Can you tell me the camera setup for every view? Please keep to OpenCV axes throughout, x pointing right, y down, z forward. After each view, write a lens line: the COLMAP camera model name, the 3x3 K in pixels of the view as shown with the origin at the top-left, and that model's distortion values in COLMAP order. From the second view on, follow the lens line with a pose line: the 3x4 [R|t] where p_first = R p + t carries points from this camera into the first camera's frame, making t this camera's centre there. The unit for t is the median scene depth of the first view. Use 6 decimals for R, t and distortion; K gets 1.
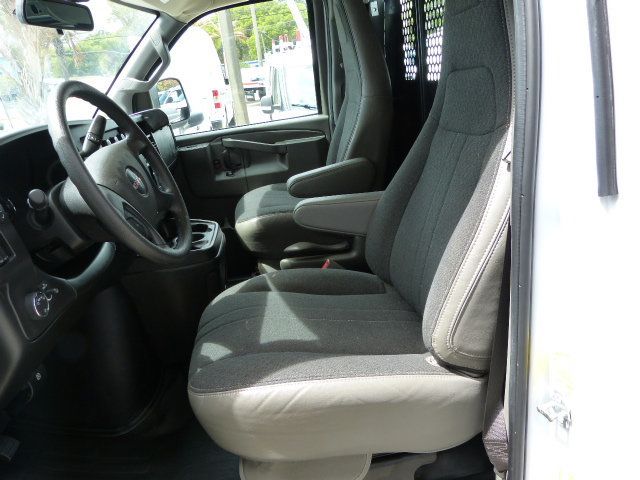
lens RADIAL K [[478.8, 0, 320.0], [0, 478.8, 240.0], [0, 0, 1]] dist [-0.036624, 0.033276]
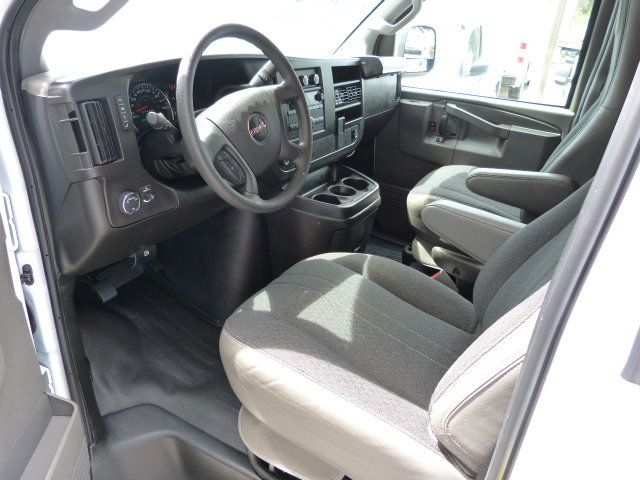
lens RADIAL K [[478.8, 0, 320.0], [0, 478.8, 240.0], [0, 0, 1]] dist [-0.036624, 0.033276]
pose [[0.795372, 0.416824, -0.440046, 0.135468], [-0.362744, 0.908979, 0.205362, -0.073973], [0.485592, -0.003715, 0.874177, 0.056547]]
